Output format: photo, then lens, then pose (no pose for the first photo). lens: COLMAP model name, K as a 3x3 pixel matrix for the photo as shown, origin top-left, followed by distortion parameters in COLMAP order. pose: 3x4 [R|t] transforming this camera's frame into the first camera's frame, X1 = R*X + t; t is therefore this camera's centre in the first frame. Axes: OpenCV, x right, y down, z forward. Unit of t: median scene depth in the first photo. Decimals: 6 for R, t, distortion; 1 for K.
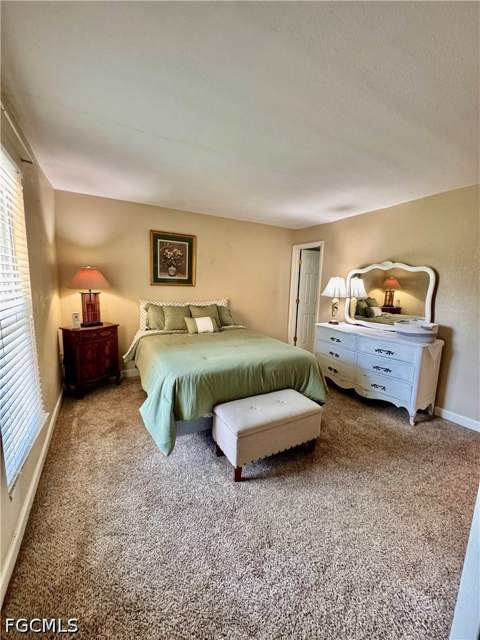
lens RADIAL K [[254.4, 0, 241.4], [0, 254.4, 318.1], [0, 0, 1]] dist [0.001337, -0.000357]
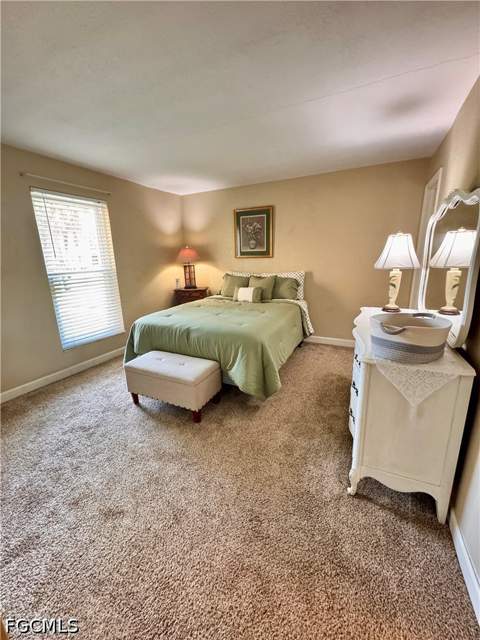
lens RADIAL K [[254.4, 0, 240.6], [0, 254.4, 318.1], [0, 0, 1]] dist [0.001337, -0.000357]
pose [[0.564348, 0.155764, -0.810709, 0.665346], [-0.070013, 0.987531, 0.141001, -0.022705], [0.822563, -0.022813, 0.568216, 0.343600]]
